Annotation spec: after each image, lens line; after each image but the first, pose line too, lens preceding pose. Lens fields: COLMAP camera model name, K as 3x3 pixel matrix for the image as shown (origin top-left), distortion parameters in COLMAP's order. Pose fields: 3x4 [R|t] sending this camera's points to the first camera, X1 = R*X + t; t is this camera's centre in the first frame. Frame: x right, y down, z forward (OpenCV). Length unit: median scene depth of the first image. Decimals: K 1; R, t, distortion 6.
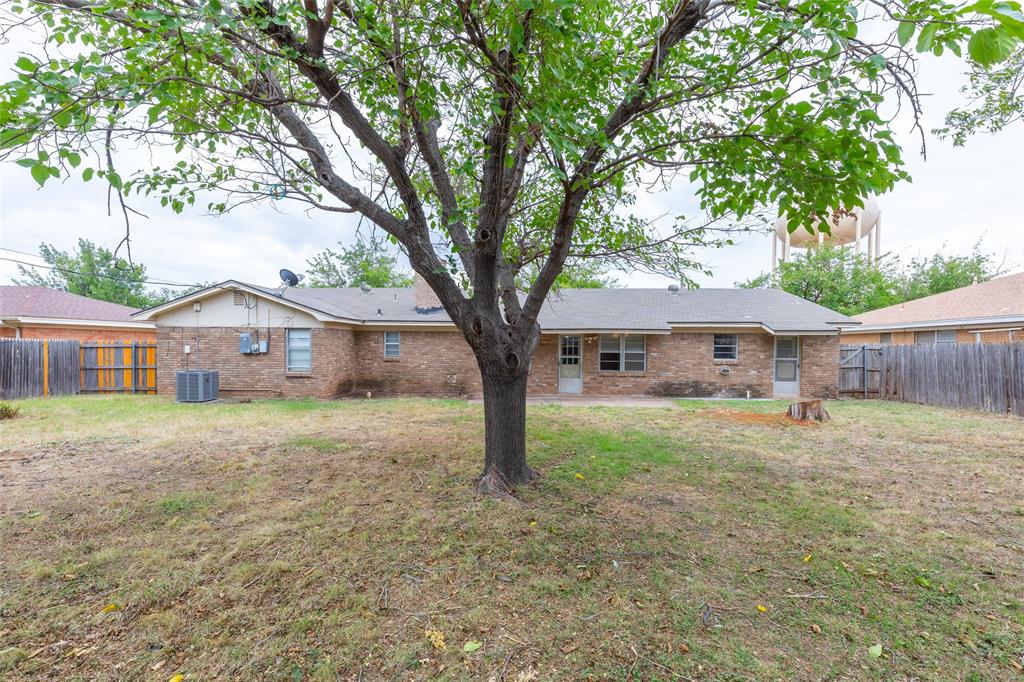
lens RADIAL K [[470.3, 0, 524.9], [0, 470.3, 353.0], [0, 0, 1]] dist [0.006202, -0.000465]
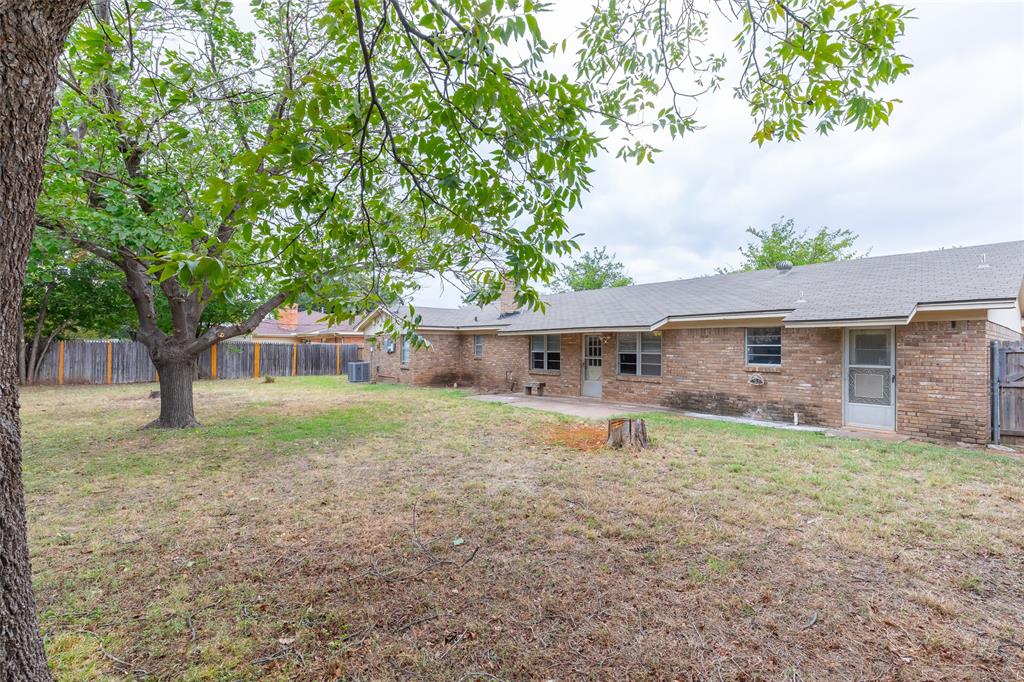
lens RADIAL K [[470.3, 0, 517.0], [0, 470.3, 345.2], [0, 0, 1]] dist [0.006202, -0.000465]
pose [[0.677197, -0.005416, -0.735782, 0.694455], [-0.009834, 0.999817, -0.016411, -0.000383], [0.735736, 0.018349, 0.677020, 0.259515]]
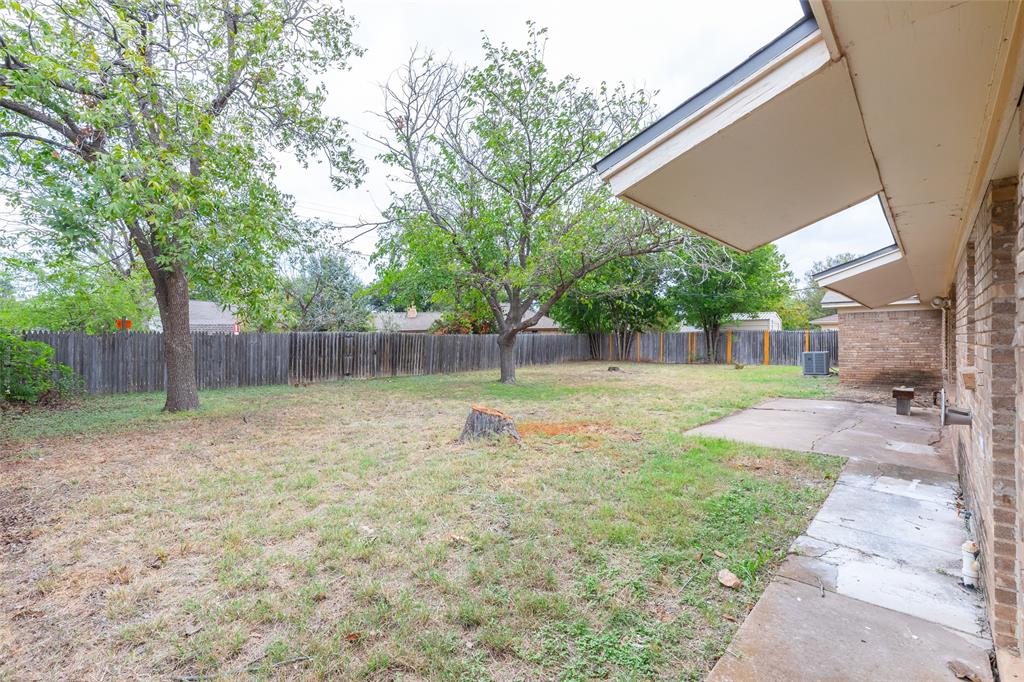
lens RADIAL K [[470.3, 0, 511.9], [0, 470.3, 337.4], [0, 0, 1]] dist [0.006202, -0.000465]
pose [[-0.641751, -0.002787, -0.766908, 0.715677], [-0.001656, 0.999996, -0.002249, 0.001542], [0.766911, -0.000173, -0.641753, 0.983616]]
